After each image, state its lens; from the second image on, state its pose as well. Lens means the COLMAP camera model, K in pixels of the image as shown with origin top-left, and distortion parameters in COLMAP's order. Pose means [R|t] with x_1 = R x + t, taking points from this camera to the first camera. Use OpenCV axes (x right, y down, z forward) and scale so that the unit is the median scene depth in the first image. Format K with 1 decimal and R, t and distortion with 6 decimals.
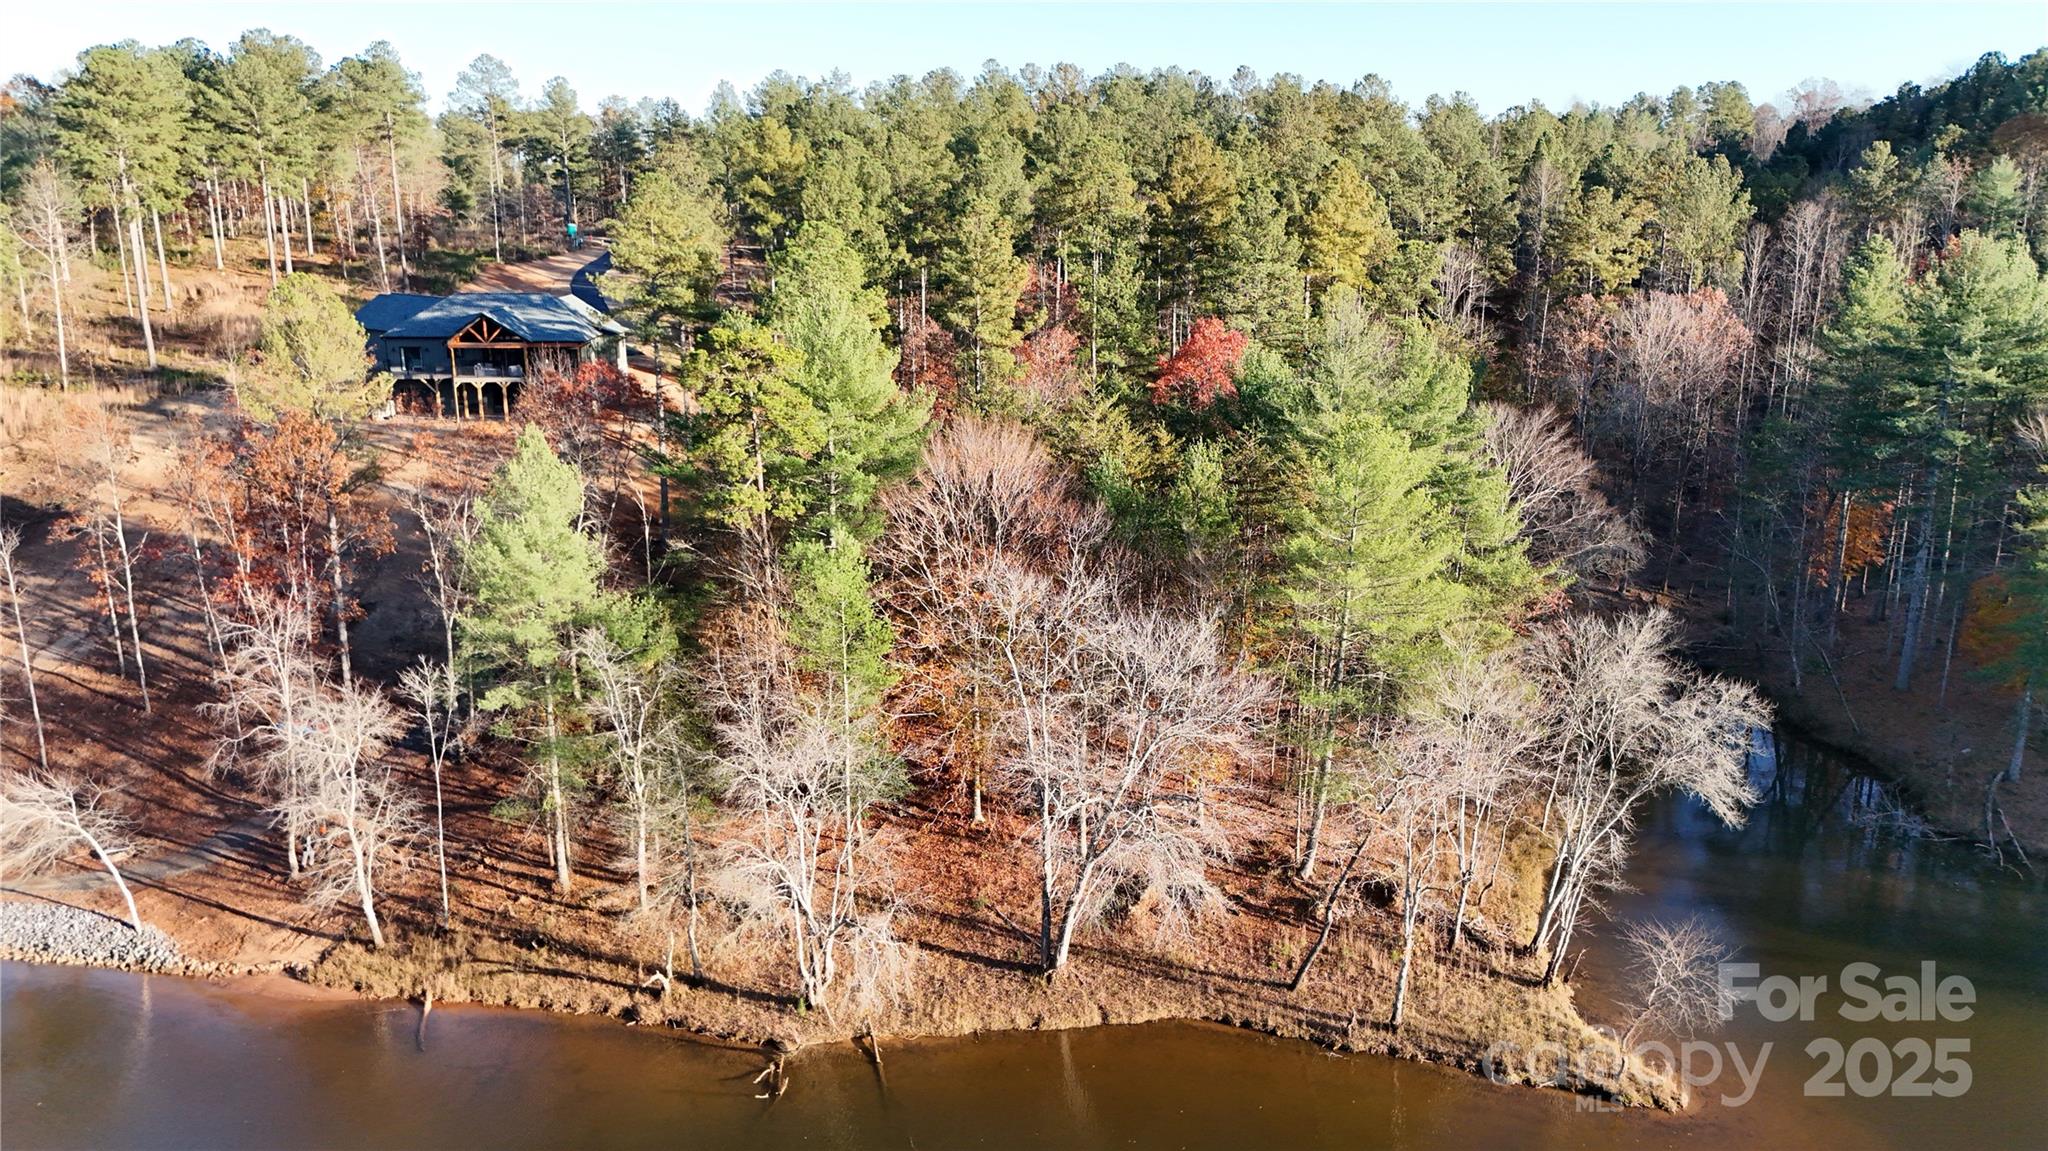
lens RADIAL K [[1510.0, 0, 1047.7], [0, 1510.0, 574.6], [0, 0, 1]] dist [0.067112, -0.071550]
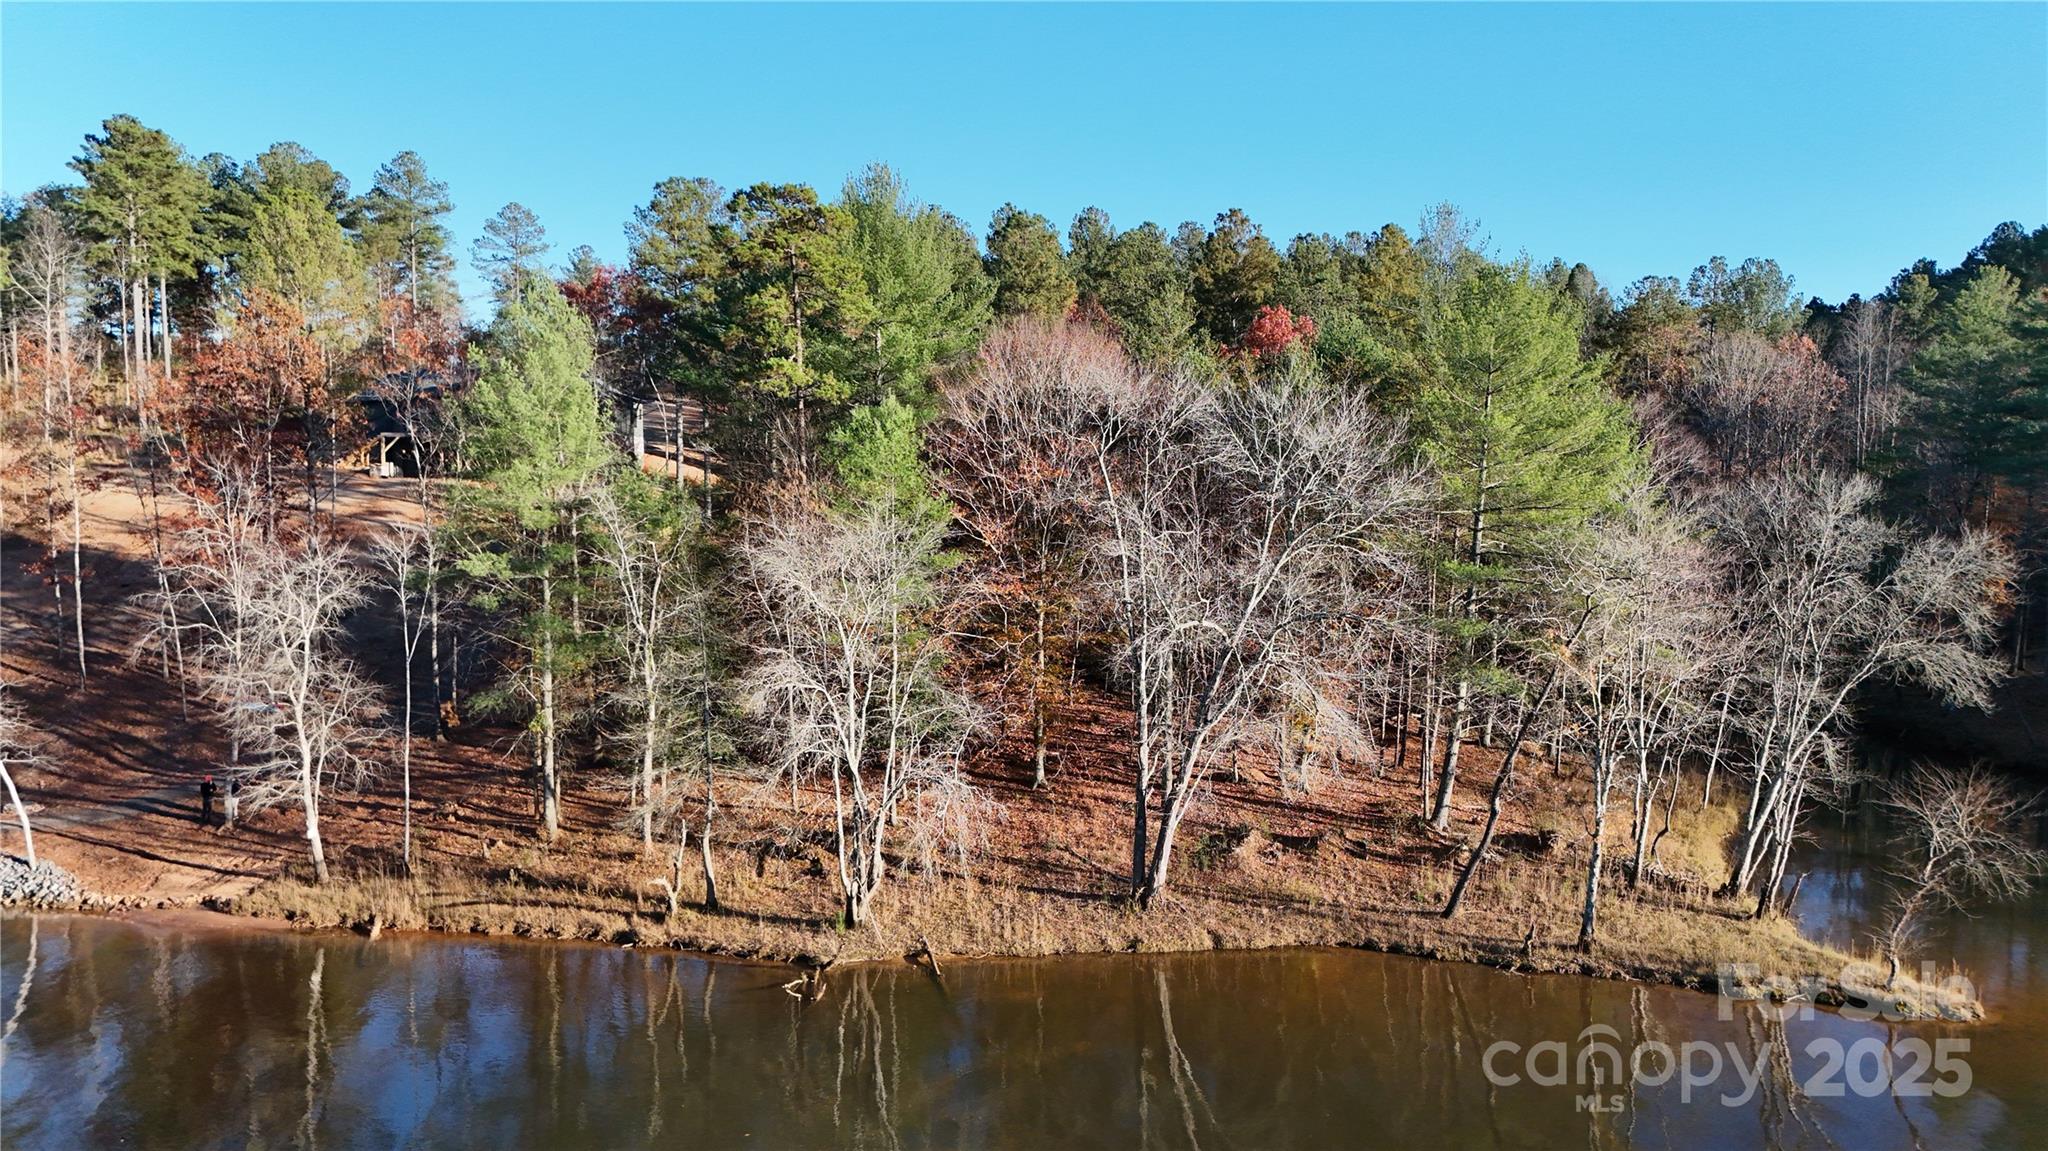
lens RADIAL K [[1510.0, 0, 1047.7], [0, 1510.0, 574.6], [0, 0, 1]] dist [0.067112, -0.071550]
pose [[0.999989, 0.004587, -0.000262, -0.051422], [-0.004566, 0.985909, -0.167220, 0.229261], [-0.000508, 0.167220, 0.985920, 0.173142]]
